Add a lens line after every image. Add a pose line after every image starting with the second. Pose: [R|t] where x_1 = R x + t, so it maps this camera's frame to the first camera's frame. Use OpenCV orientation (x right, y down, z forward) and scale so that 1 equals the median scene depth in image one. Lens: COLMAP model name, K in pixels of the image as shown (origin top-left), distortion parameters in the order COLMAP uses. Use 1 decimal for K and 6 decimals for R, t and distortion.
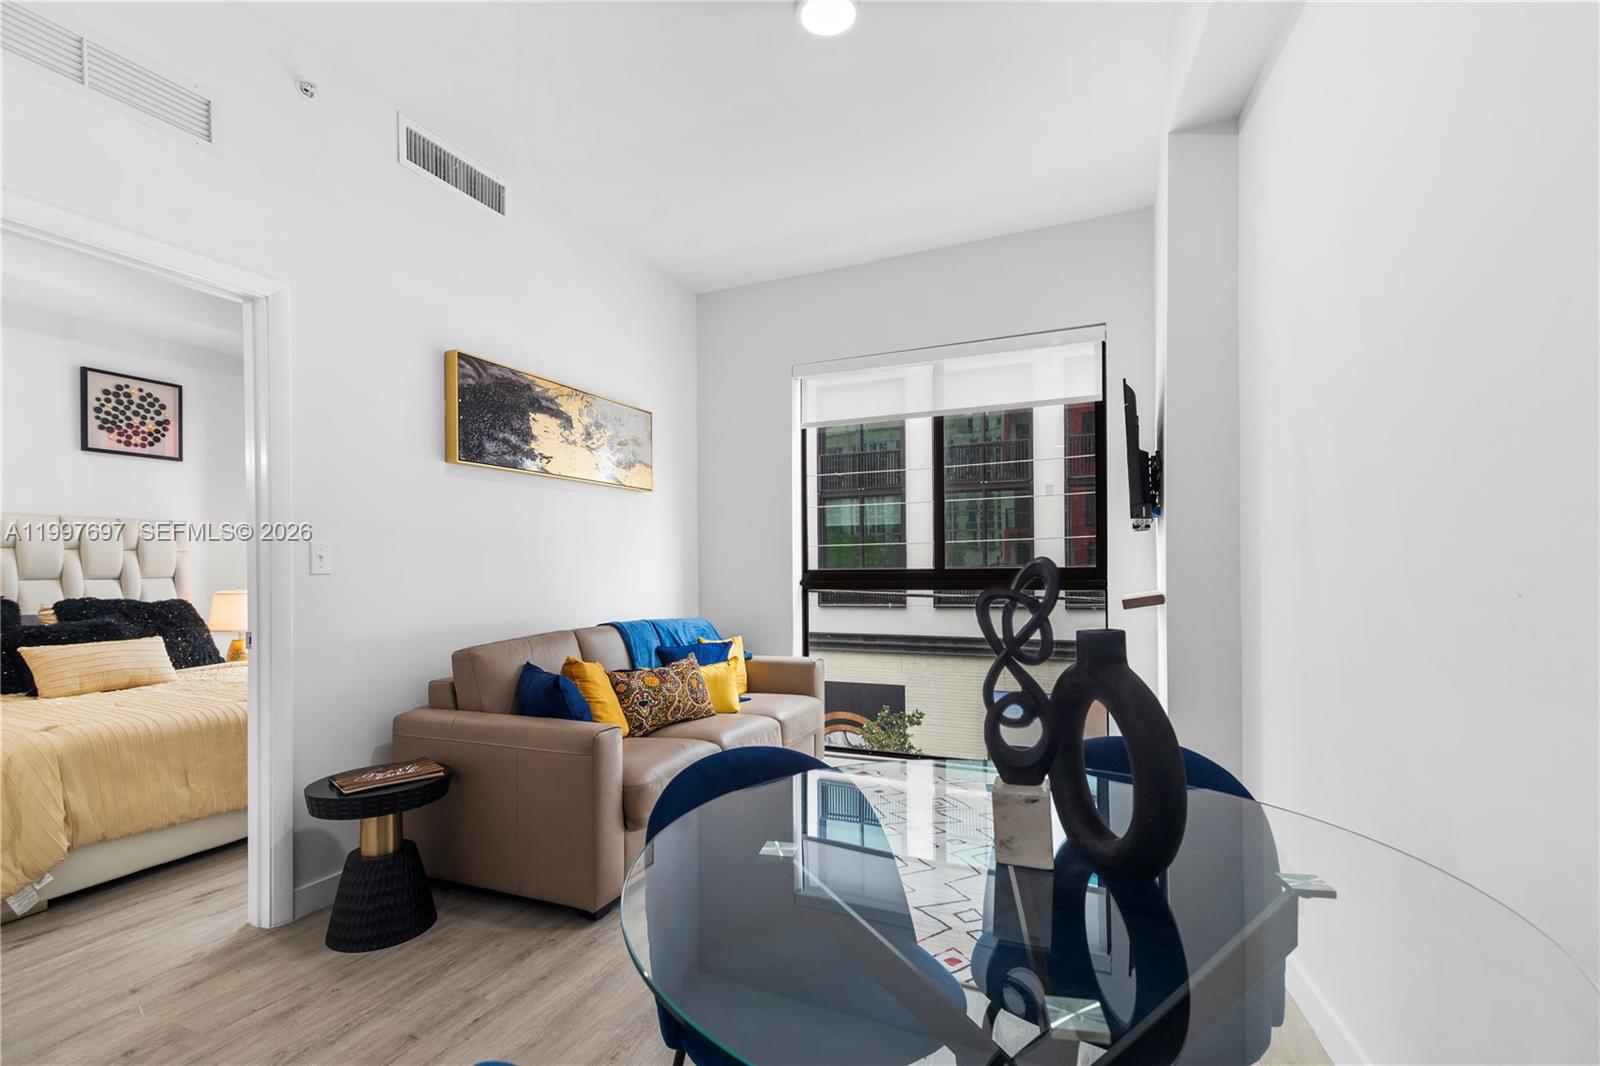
lens RADIAL K [[738.3, 0, 805.7], [0, 738.3, 567.8], [0, 0, 1]] dist [0.023572, -0.005399]
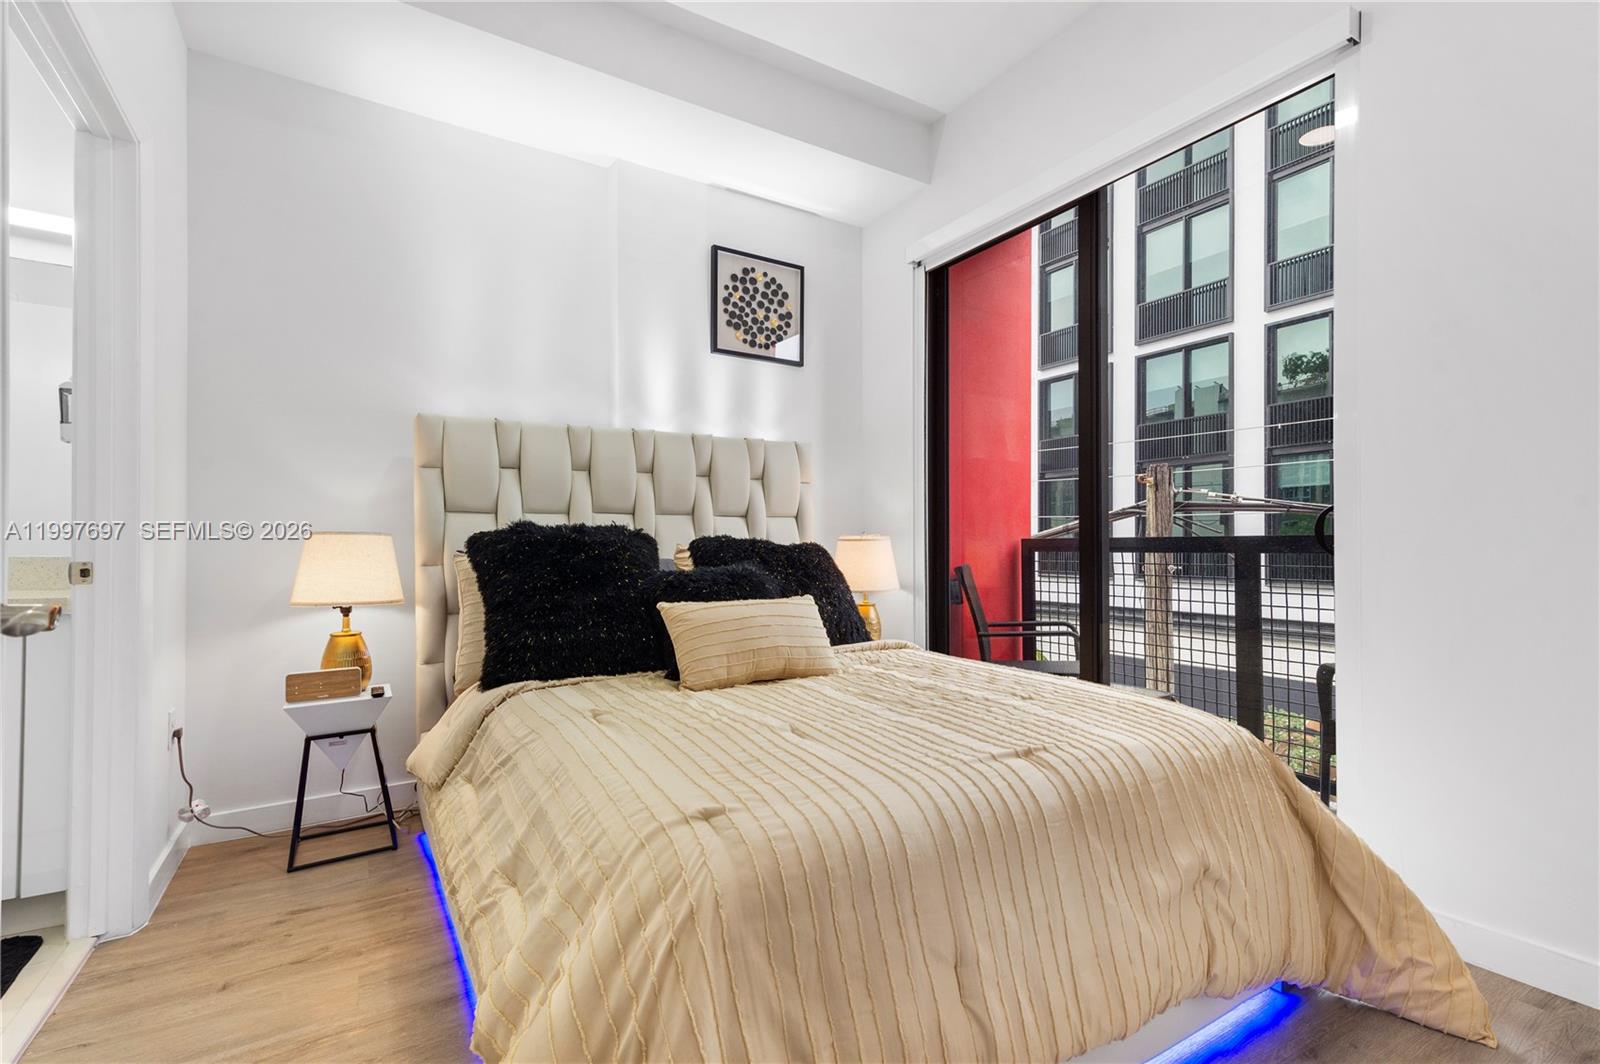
lens RADIAL K [[727.0, 0, 791.7], [0, 727.0, 550.4], [0, 0, 1]] dist [0.002003, -0.000157]
pose [[0.816745, 0.010660, -0.576900, -0.450960], [-0.007205, 0.999940, 0.008276, 0.042216], [0.576954, -0.002603, 0.816773, 0.423965]]
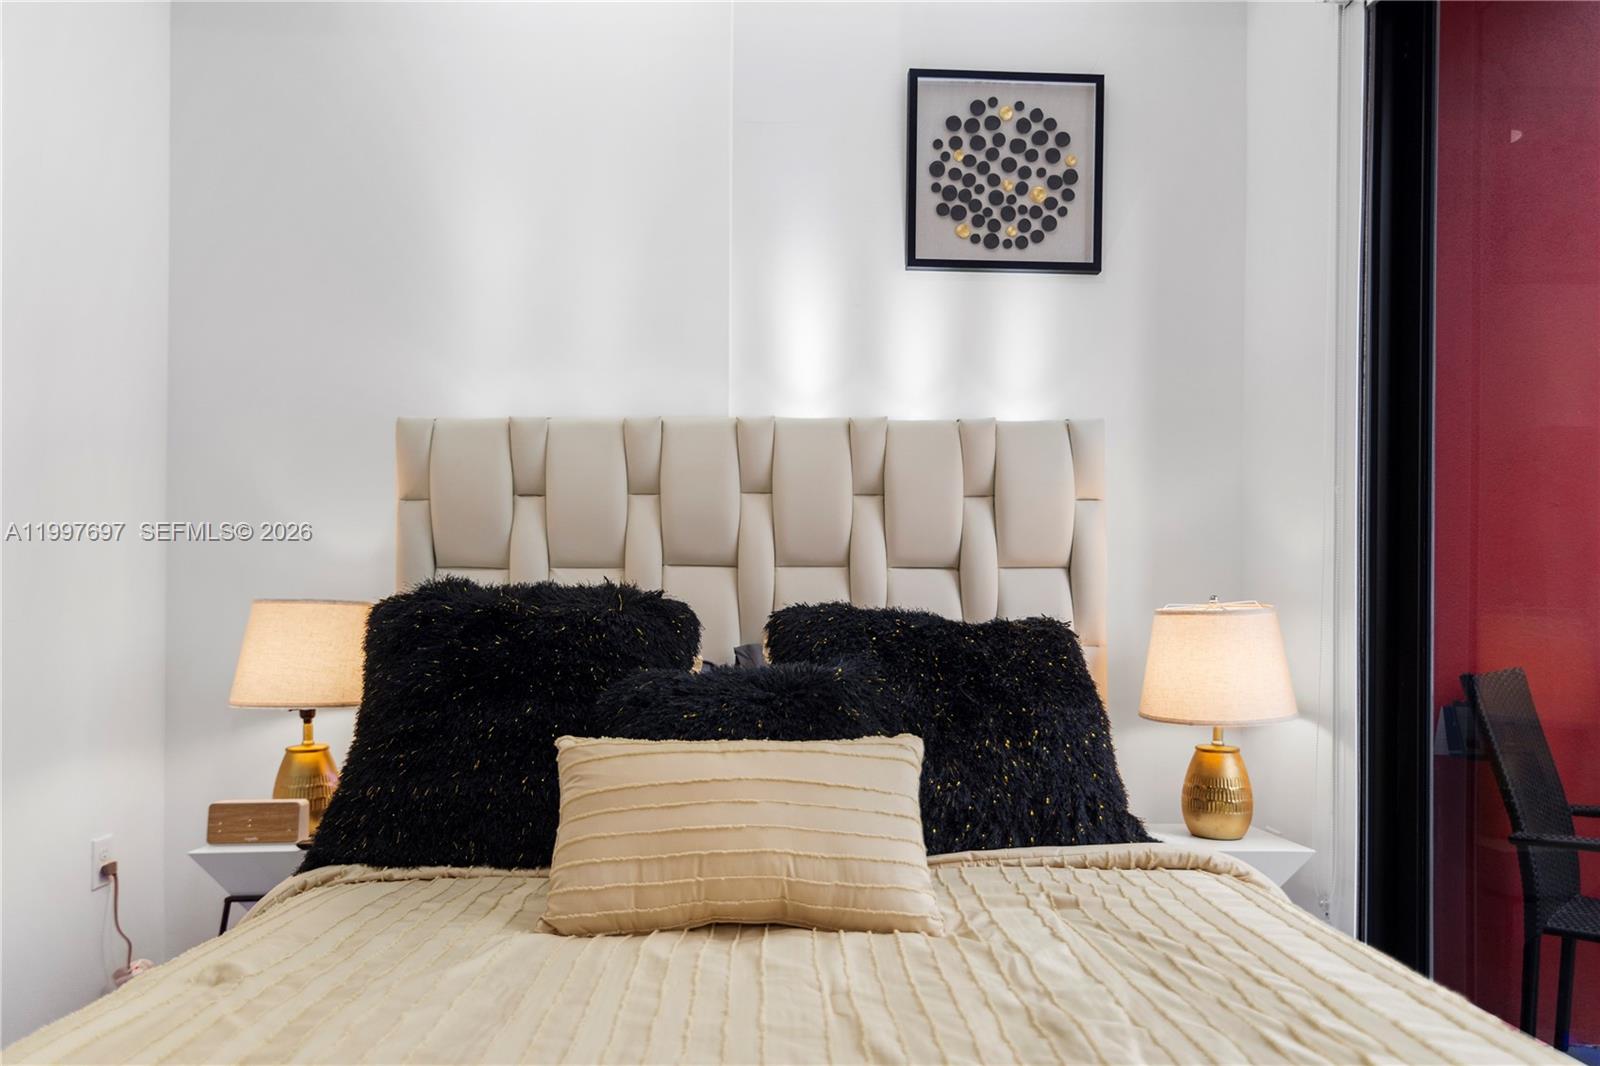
lens RADIAL K [[1005.4, 0, 777.9], [0, 1005.4, 628.9], [0, 0, 1]] dist [0.001821, 0.000623]
pose [[0.430877, 0.016835, -0.902254, -0.470381], [-0.010780, 0.999851, 0.013508, 0.040731], [0.902346, 0.003906, 0.430994, 0.681132]]
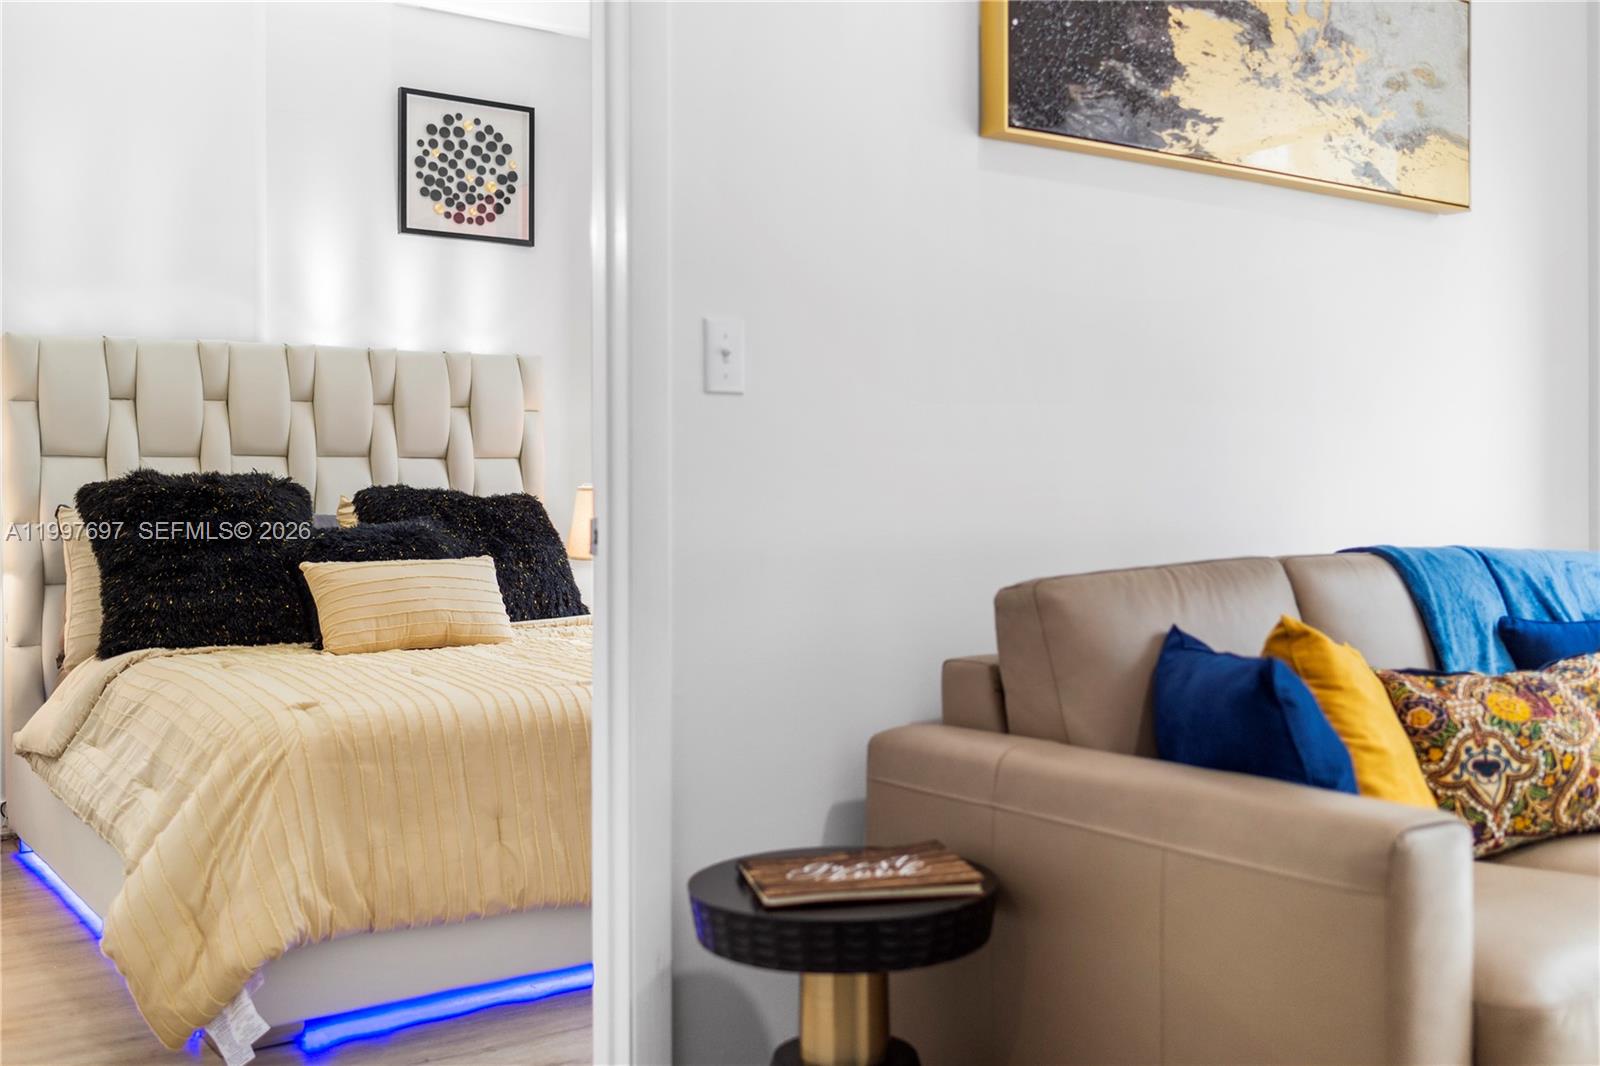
lens RADIAL K [[1560.8, 0, 795.9], [0, 1560.8, 505.9], [0, 0, 1]] dist [-0.005857, -0.000006]
pose [[0.851757, 0.007832, -0.523878, -0.080563], [-0.003852, 0.999955, 0.008687, 0.039062], [0.523923, -0.005381, 0.851749, 0.143237]]
